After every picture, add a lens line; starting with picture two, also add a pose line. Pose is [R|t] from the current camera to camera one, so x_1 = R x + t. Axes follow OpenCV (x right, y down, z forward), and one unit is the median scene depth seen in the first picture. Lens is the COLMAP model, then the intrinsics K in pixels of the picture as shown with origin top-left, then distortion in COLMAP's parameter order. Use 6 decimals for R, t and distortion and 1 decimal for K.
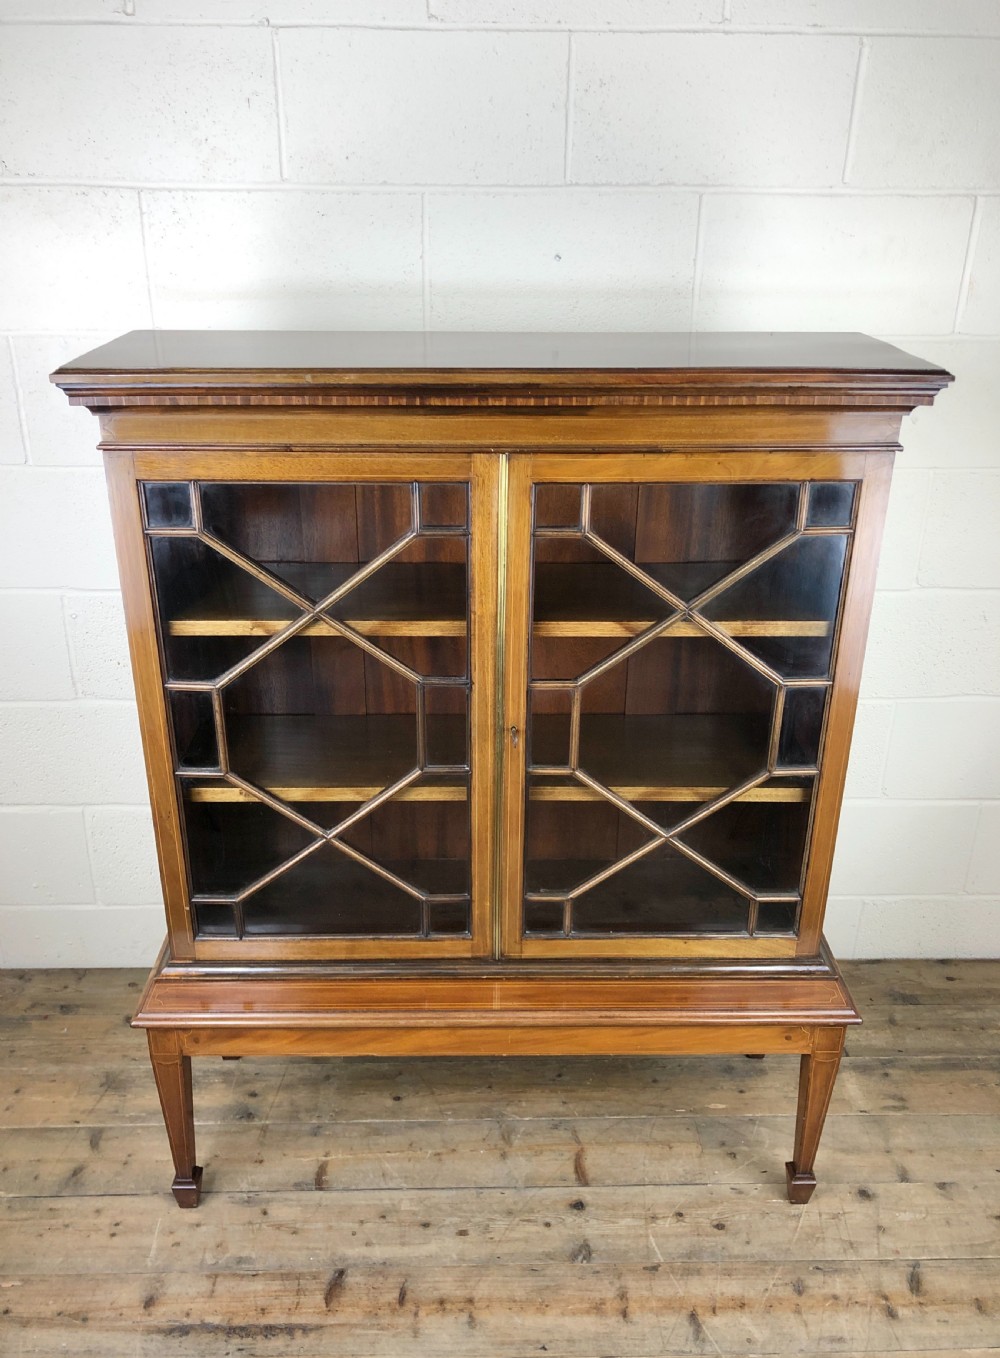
lens RADIAL K [[1105.0, 0, 485.9], [0, 1105.0, 684.6], [0, 0, 1]] dist [0.032545, -0.019629]
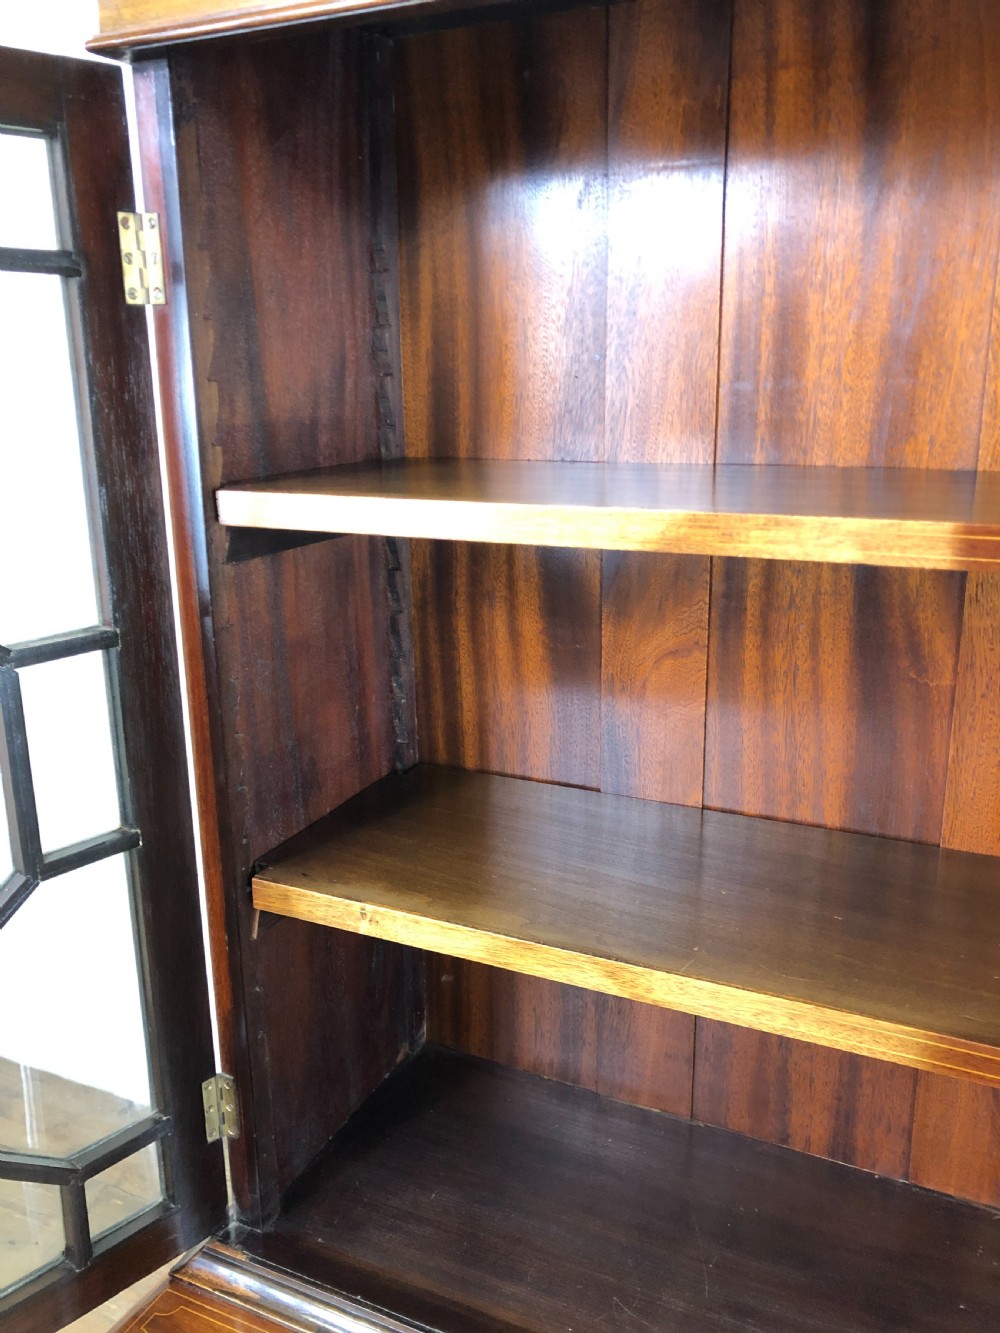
lens RADIAL K [[1094.5, 0, 506.0], [0, 1094.5, 666.1], [0, 0, 1]] dist [-0.011525, 0.052574]
pose [[0.902846, 0.096420, -0.419012, 0.005039], [-0.161740, 0.979114, -0.123195, 0.041621], [0.398382, 0.178997, 0.899584, 0.576743]]
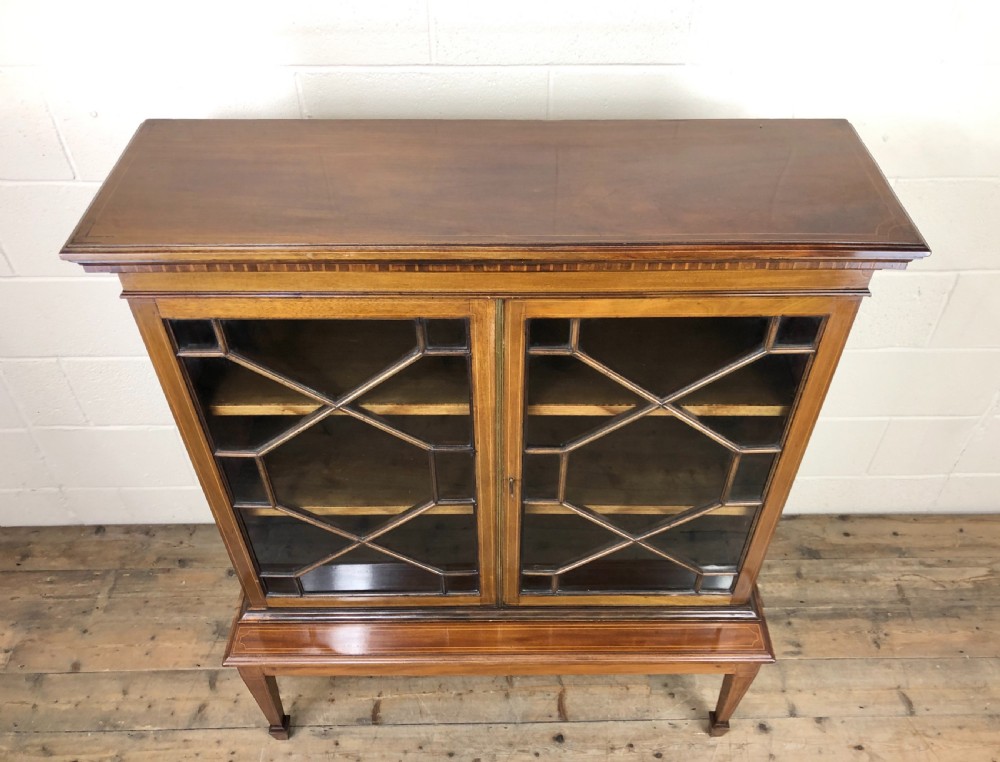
lens RADIAL K [[830.4, 0, 511.4], [0, 830.4, 387.0], [0, 0, 1]] dist [0.010761, 0.002326]
pose [[0.999999, 0.001549, 0.000432, 0.022274], [-0.001603, 0.940246, 0.340491, -0.324036], [0.000121, -0.340492, 0.940248, 0.169440]]
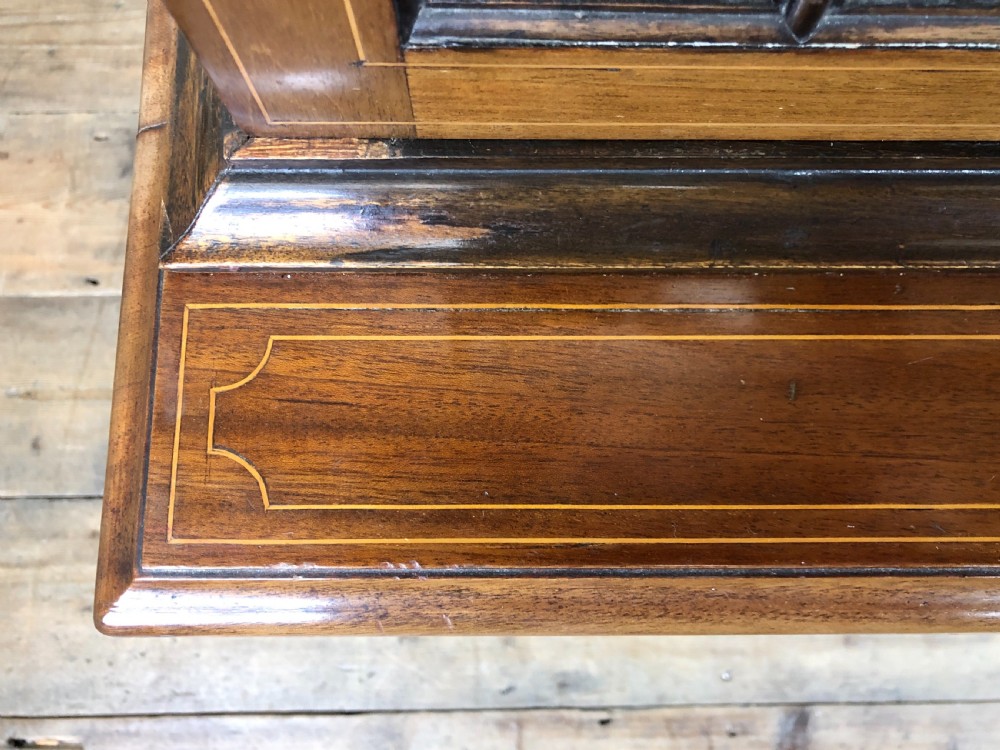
lens RADIAL K [[821.0, 0, 486.1], [0, 821.0, 360.2], [0, 0, 1]] dist [-0.011525, 0.052574]
pose [[0.999963, 0.008408, 0.002016, -0.252558], [-0.006509, 0.578489, 0.815664, 0.181789], [0.005692, -0.815647, 0.578522, 0.915346]]
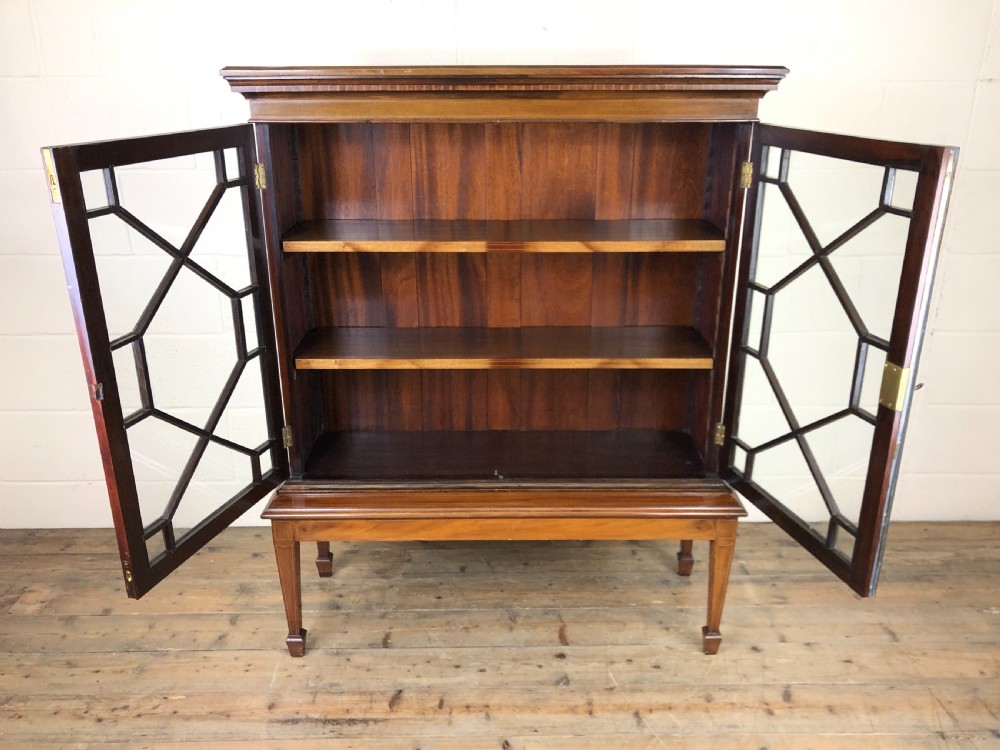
lens RADIAL K [[821.0, 0, 506.2], [0, 821.0, 386.6], [0, 0, 1]] dist [-0.011525, 0.052574]
pose [[0.999988, -0.002351, -0.004248, 0.016677], [0.002107, 0.998402, -0.056471, 0.182562], [0.004374, 0.056462, 0.998395, -0.111768]]
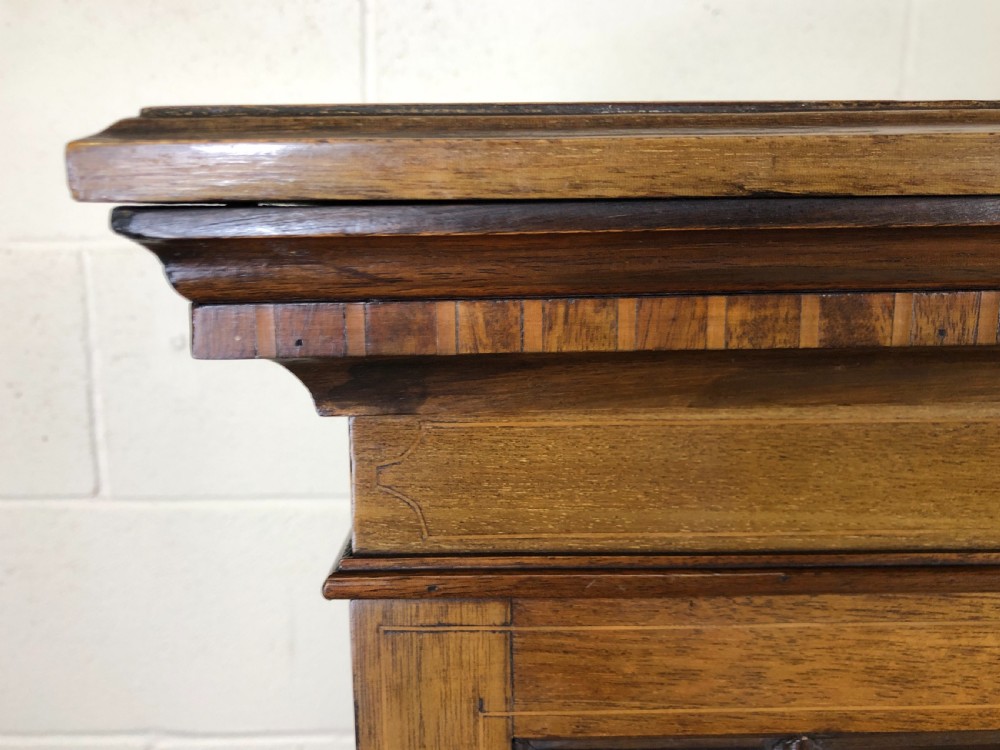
lens RADIAL K [[821.0, 0, 496.0], [0, 821.0, 374.2], [0, 0, 1]] dist [-0.011525, 0.052574]
pose [[0.999818, -0.017758, 0.006939, -0.257726], [0.018934, 0.967447, -0.252366, -0.169876], [-0.002231, 0.252451, 0.967607, 0.689013]]
